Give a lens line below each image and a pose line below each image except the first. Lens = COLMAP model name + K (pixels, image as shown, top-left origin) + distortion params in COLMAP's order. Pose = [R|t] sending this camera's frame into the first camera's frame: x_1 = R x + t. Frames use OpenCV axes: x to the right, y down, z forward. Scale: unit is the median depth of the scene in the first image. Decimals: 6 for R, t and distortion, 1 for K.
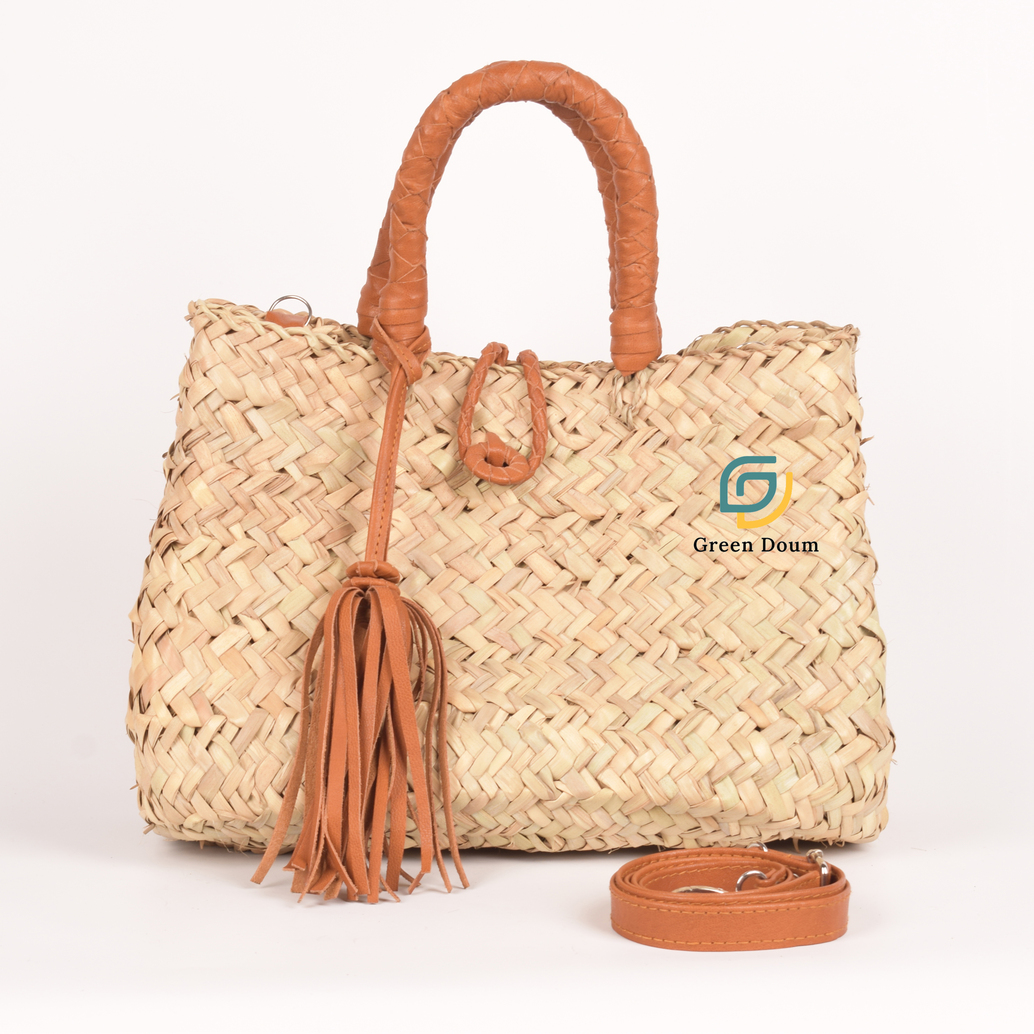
lens RADIAL K [[3149.4, 0, 520.4], [0, 3149.4, 519.3], [0, 0, 1]] dist [0.097447, 0.000000]
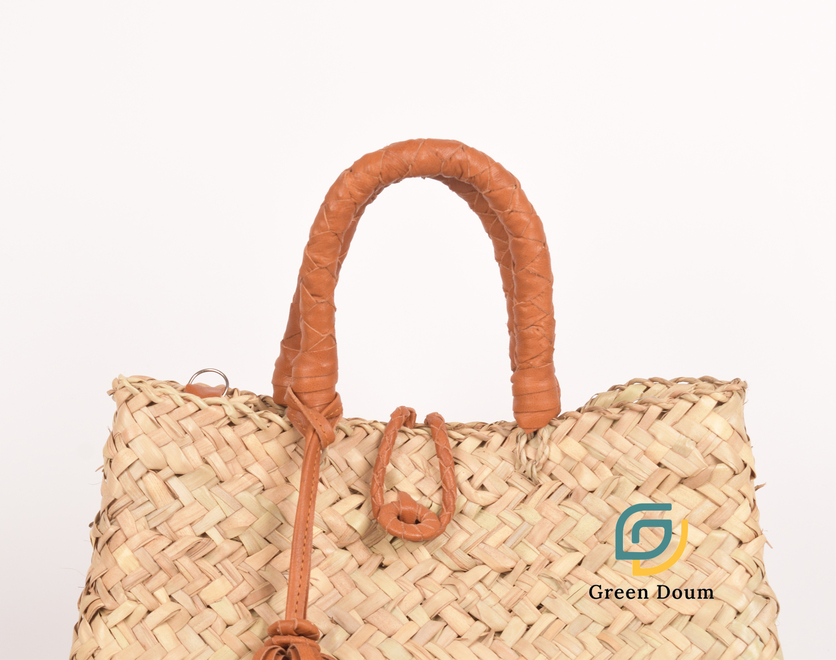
lens RADIAL K [[2463.9, 0, 401.7], [0, 2463.9, 301.0], [0, 0, 1]] dist [0.073849, 0.000000]
pose [[0.999310, -0.036772, -0.005278, -0.002971], [0.035938, 0.992911, -0.113301, 0.002429], [0.009407, 0.113033, 0.993547, 0.179327]]
